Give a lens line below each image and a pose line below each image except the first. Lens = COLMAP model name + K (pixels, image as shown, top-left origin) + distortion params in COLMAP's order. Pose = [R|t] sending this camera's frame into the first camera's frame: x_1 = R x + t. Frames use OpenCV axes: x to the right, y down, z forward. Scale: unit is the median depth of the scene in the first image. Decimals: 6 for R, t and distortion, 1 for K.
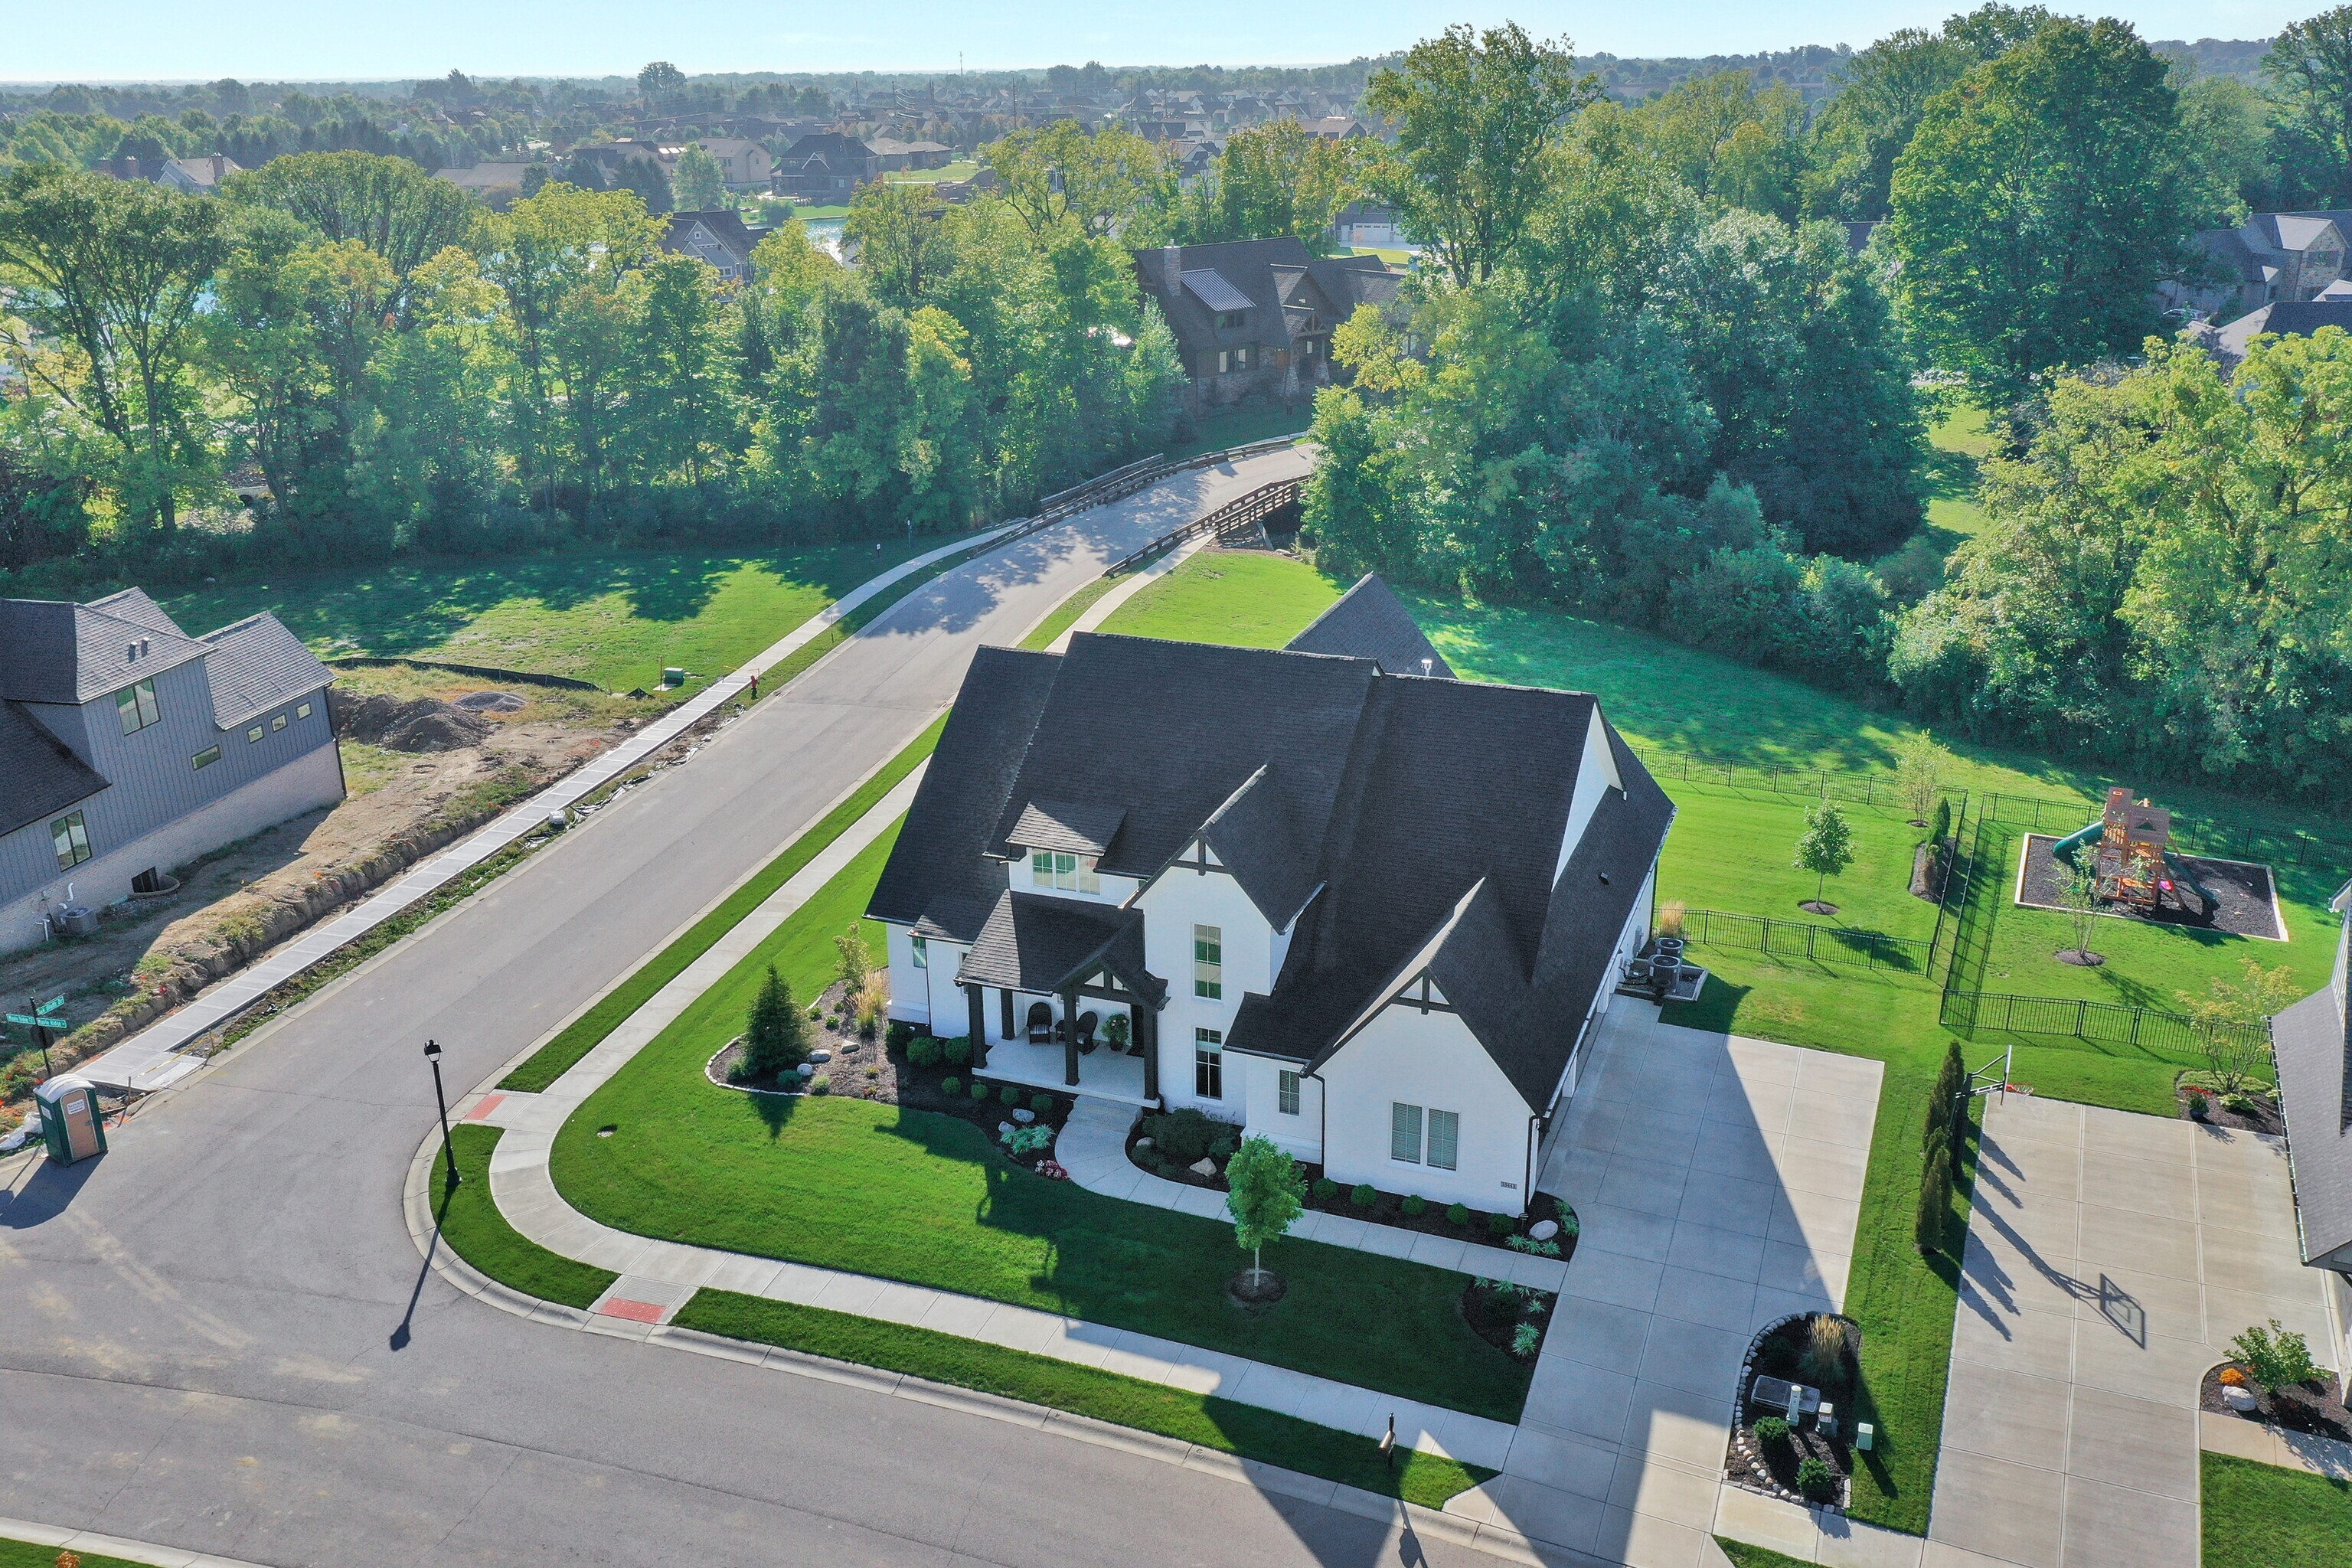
lens RADIAL K [[1932.9, 0, 1176.0], [0, 1932.9, 784.0], [0, 0, 1]] dist [0.011043, -0.005959]
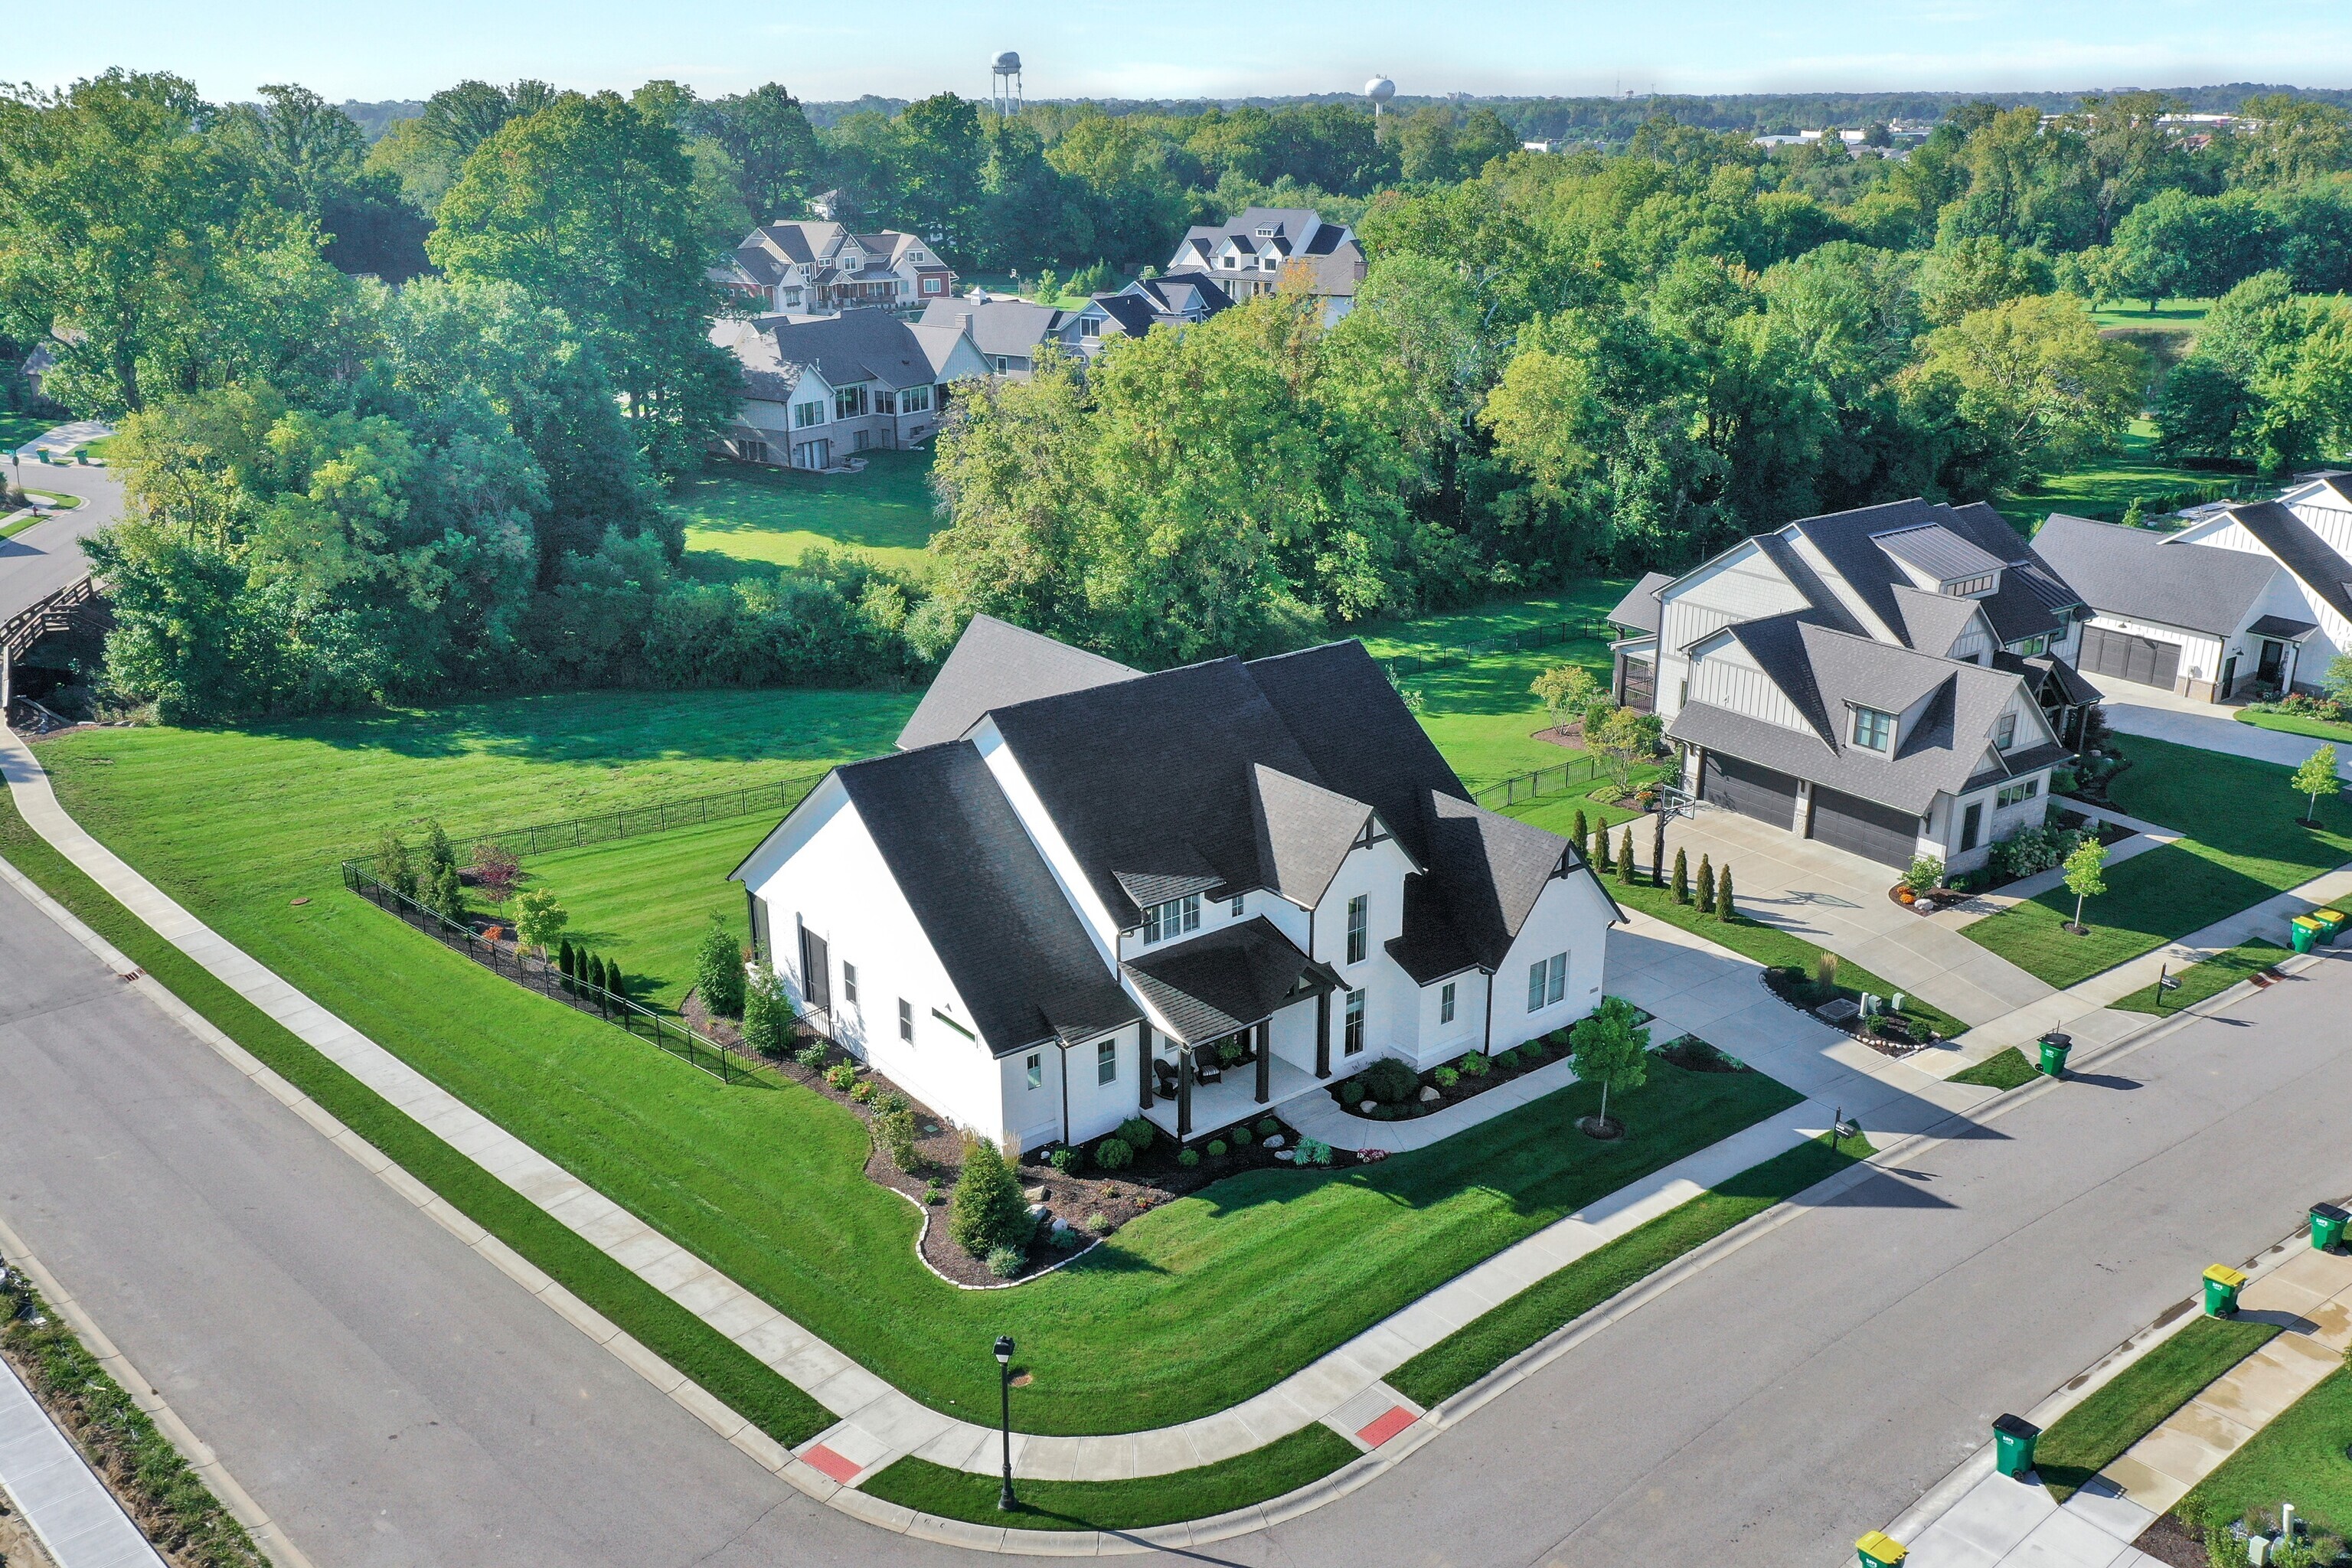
lens RADIAL K [[1929.1, 0, 1176.0], [0, 1929.1, 784.0], [0, 0, 1]] dist [-0.005683, 0.003953]
pose [[0.508580, -0.274032, 0.816243, -0.674979], [0.296726, 0.945710, 0.132614, -0.121260], [-0.808270, 0.174756, 0.562281, 0.327328]]
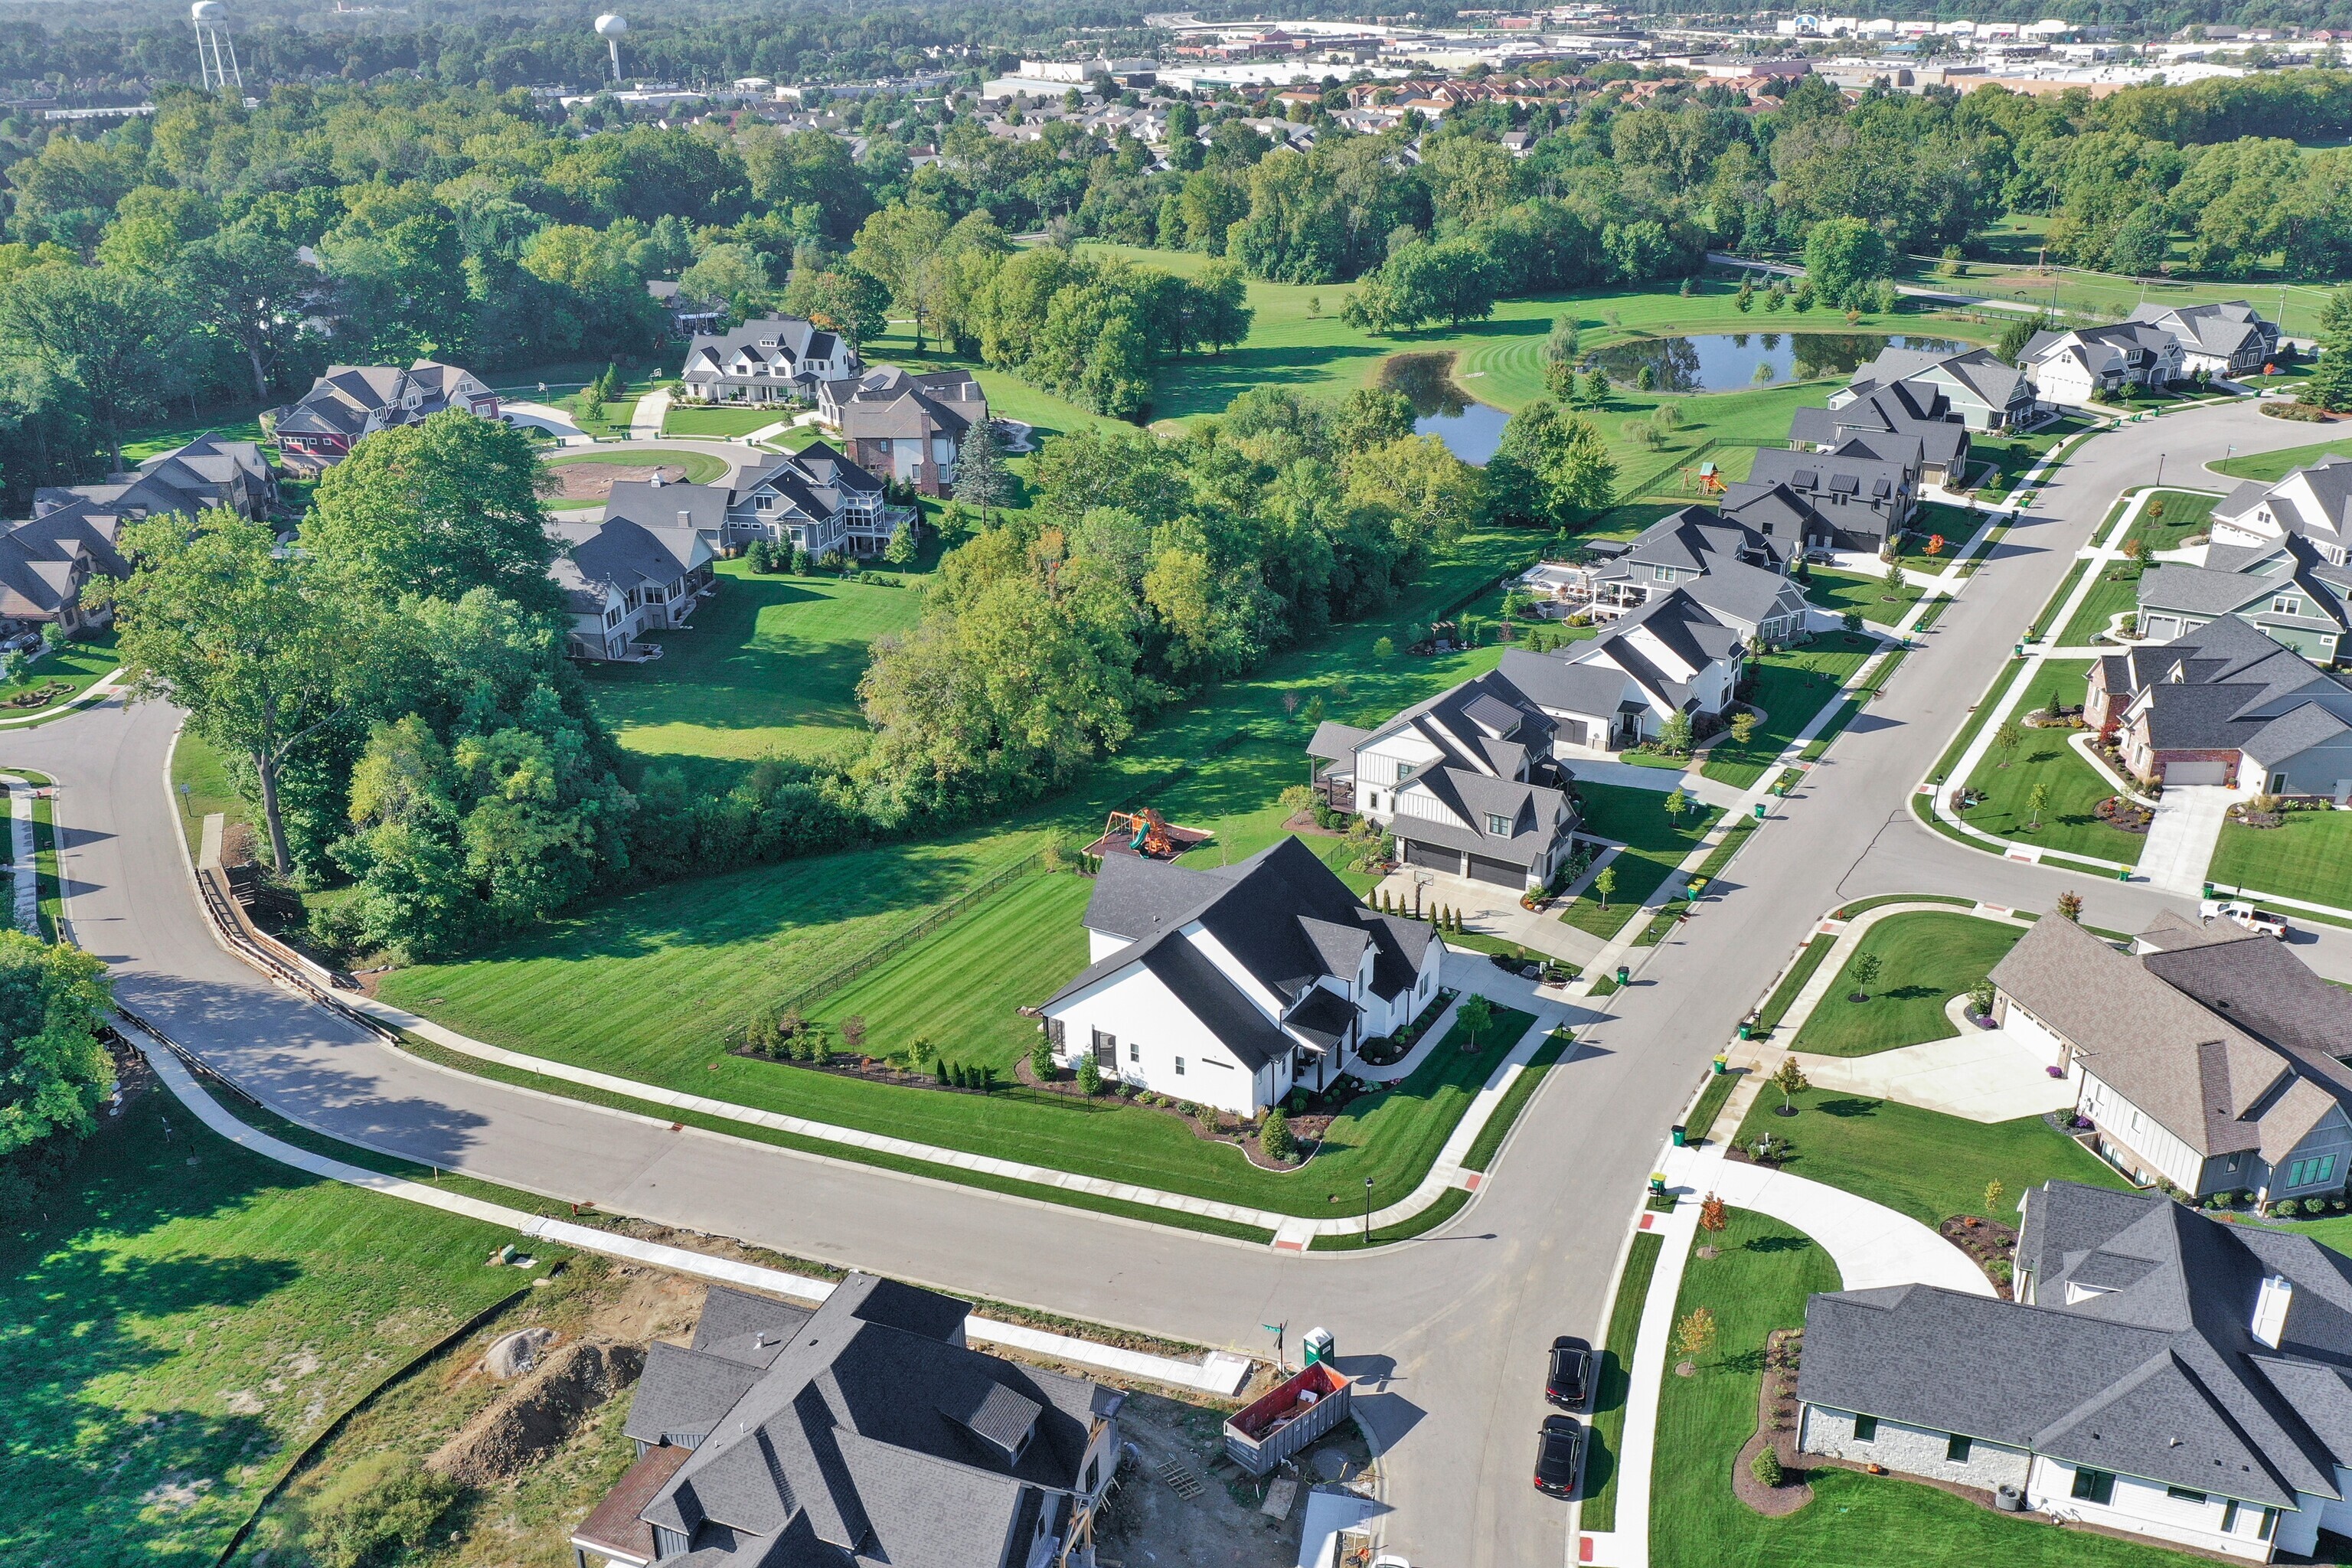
lens RADIAL K [[1909.1, 0, 1176.0], [0, 1909.1, 784.0], [0, 0, 1]] dist [0.000972, -0.001928]
pose [[0.138691, -0.372882, 0.917455, -1.591322], [0.354859, 0.883605, 0.305480, -0.709496], [-0.924576, 0.283199, 0.254869, 0.383555]]
